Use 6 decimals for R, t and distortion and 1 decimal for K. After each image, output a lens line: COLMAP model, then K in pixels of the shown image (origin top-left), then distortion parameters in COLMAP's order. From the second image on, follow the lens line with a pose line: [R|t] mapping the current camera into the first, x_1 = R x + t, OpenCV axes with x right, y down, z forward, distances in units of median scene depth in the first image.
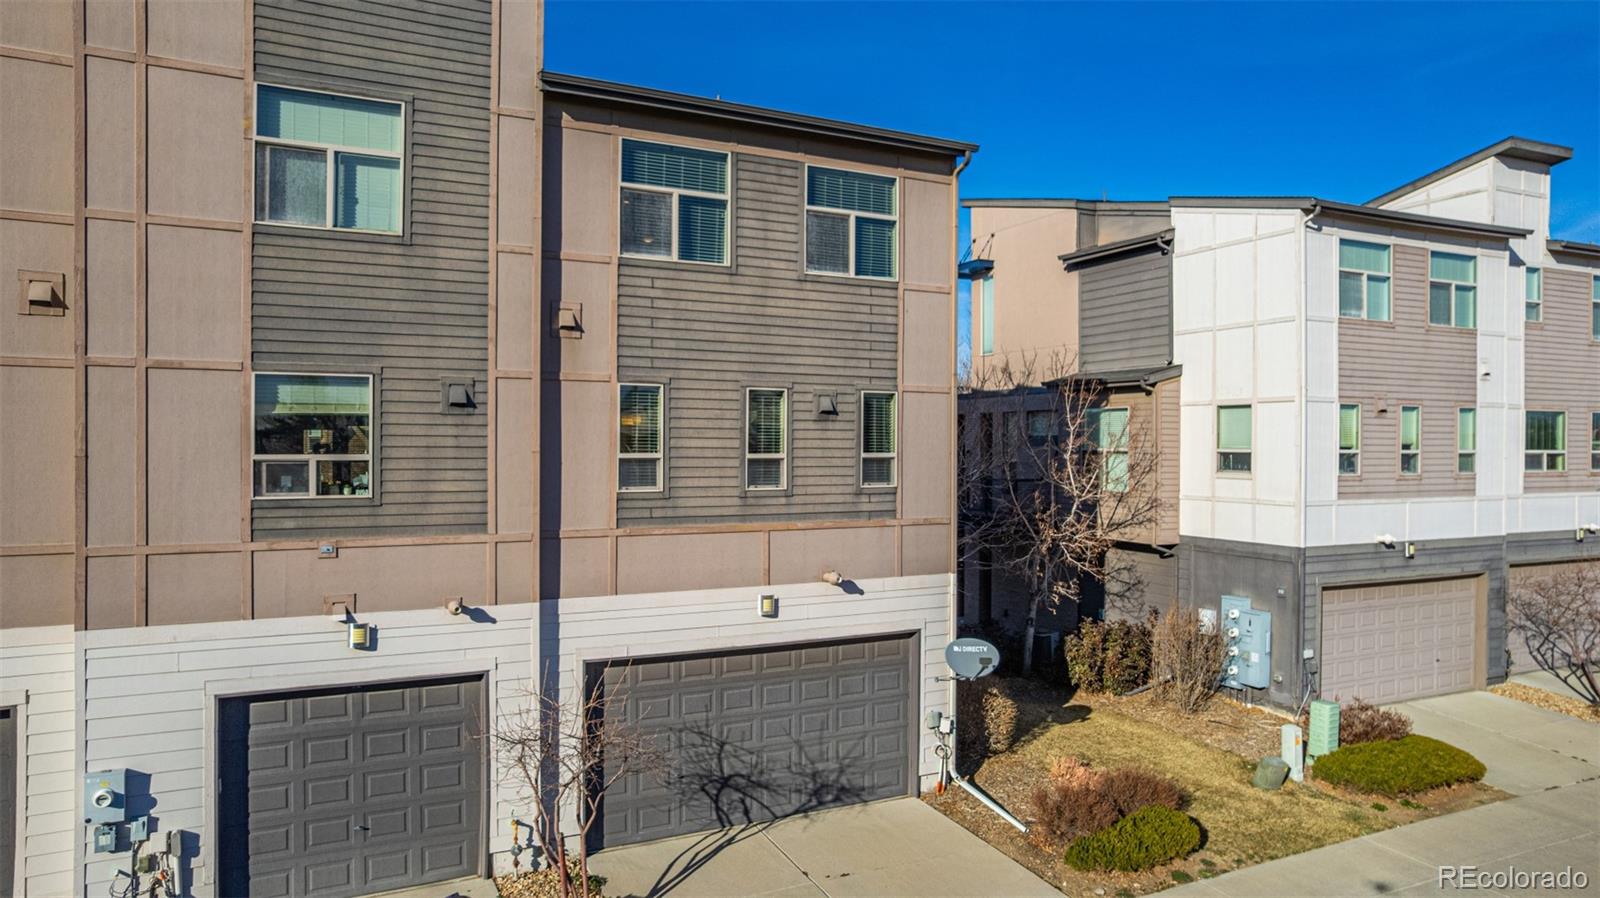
lens RADIAL K [[1022.0, 0, 795.8], [0, 1022.0, 448.6], [0, 0, 1]] dist [-0.077686, 0.076328]
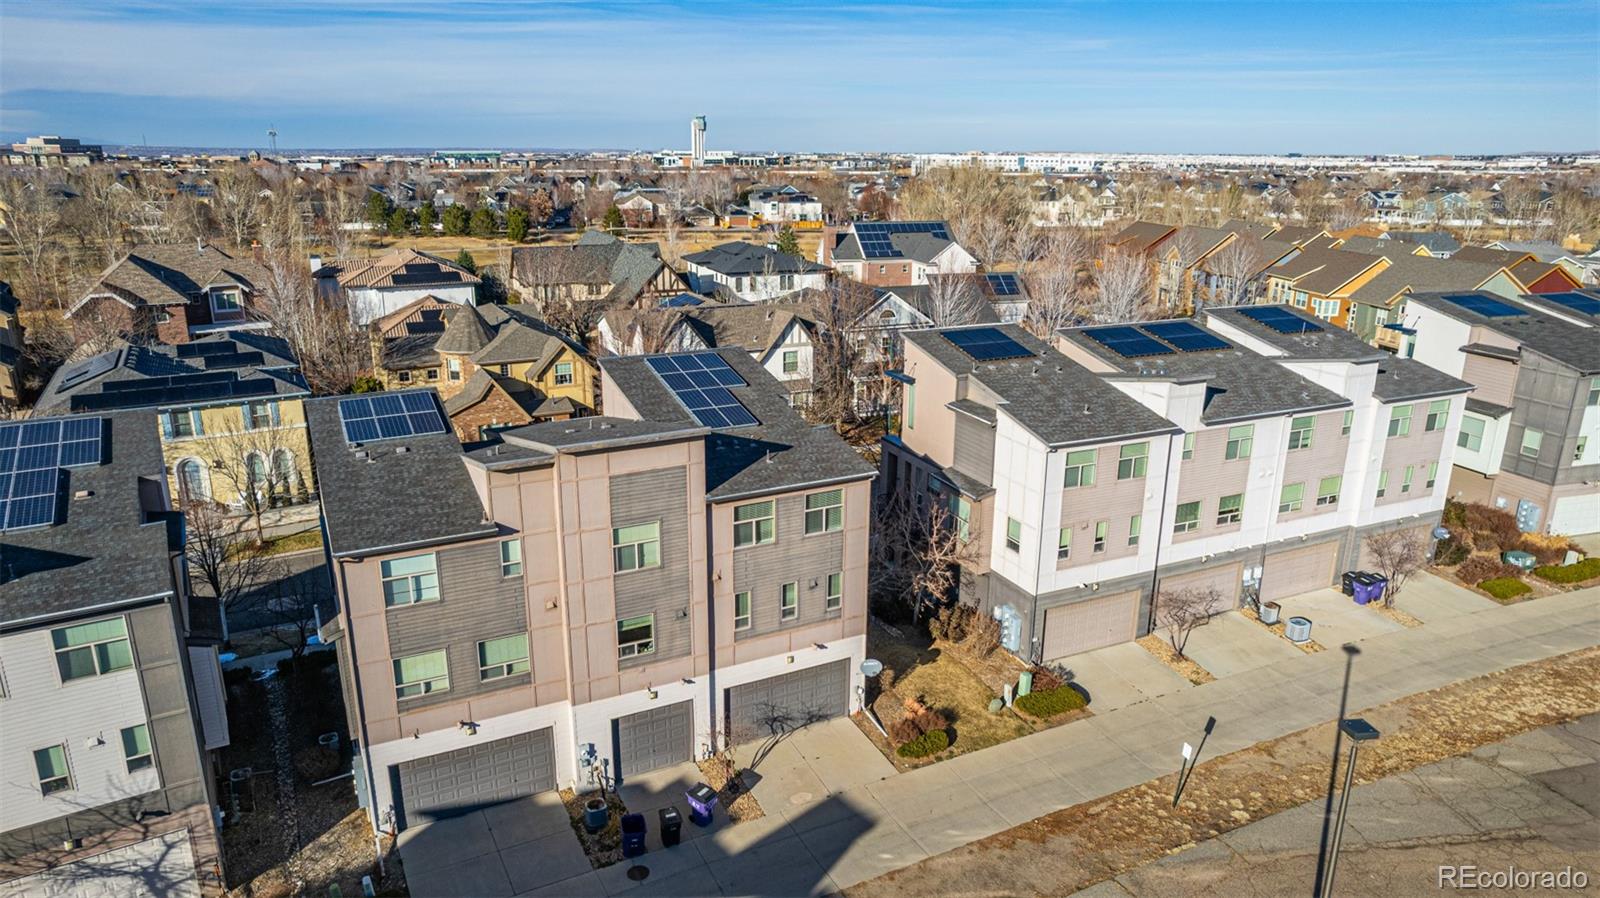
lens RADIAL K [[1021.9, 0, 794.0], [0, 1021.9, 453.2], [0, 0, 1]] dist [-0.049035, 0.071749]
pose [[1.000000, 0.000657, 0.000184, -0.017092], [-0.000682, 0.958585, 0.284805, -1.066994], [0.000011, -0.284805, 0.958586, -1.313715]]
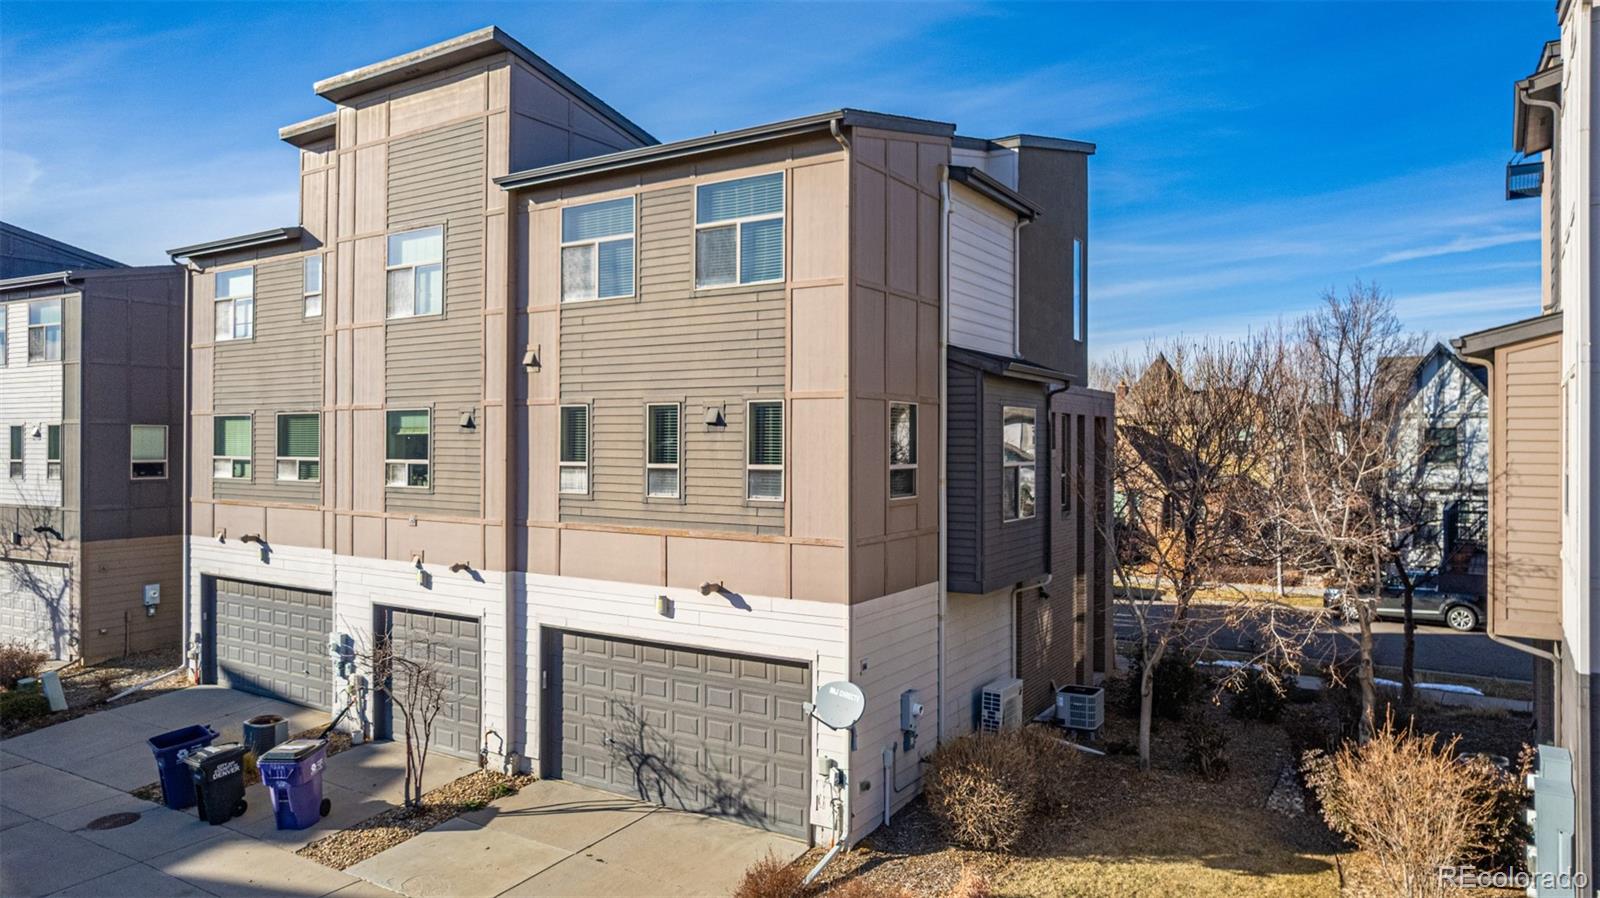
lens RADIAL K [[1022.0, 0, 795.8], [0, 1022.0, 448.6], [0, 0, 1]] dist [-0.077686, 0.076328]
pose [[0.515246, -0.002288, -0.857039, 0.944215], [-0.008785, 0.999930, -0.007951, -0.003711], [0.856997, 0.011626, 0.515190, 0.552269]]
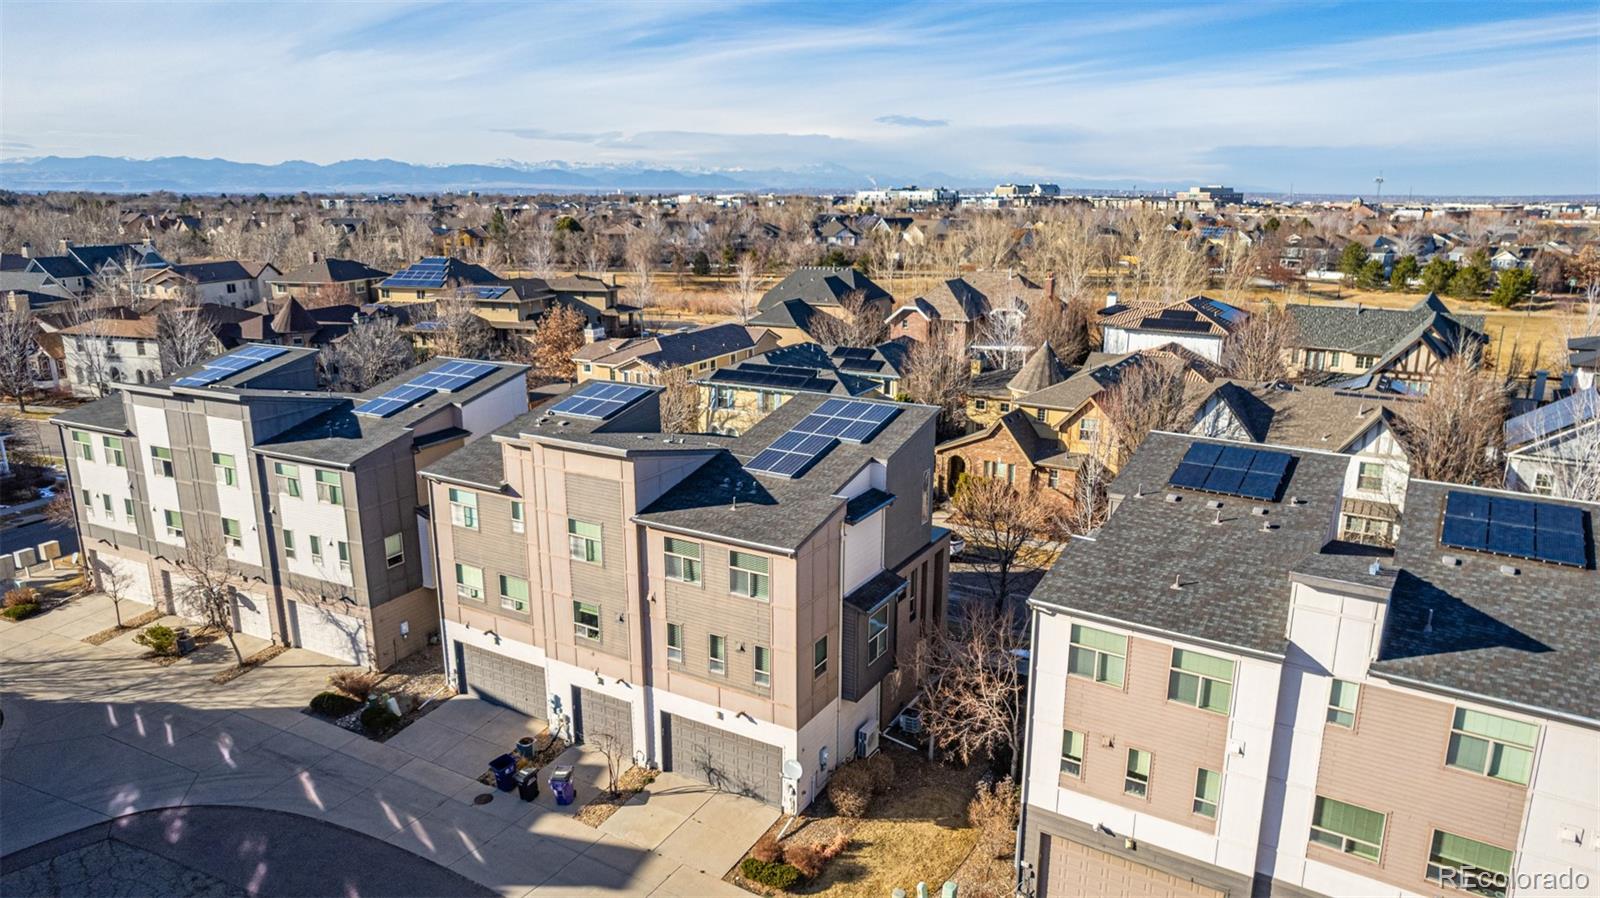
lens RADIAL K [[1021.9, 0, 794.0], [0, 1021.9, 453.2], [0, 0, 1]] dist [-0.049035, 0.071749]
pose [[0.533639, 0.207182, -0.819942, 1.953092], [-0.002031, 0.969839, 0.243737, -1.059228], [0.845710, -0.128402, 0.517964, -0.059099]]
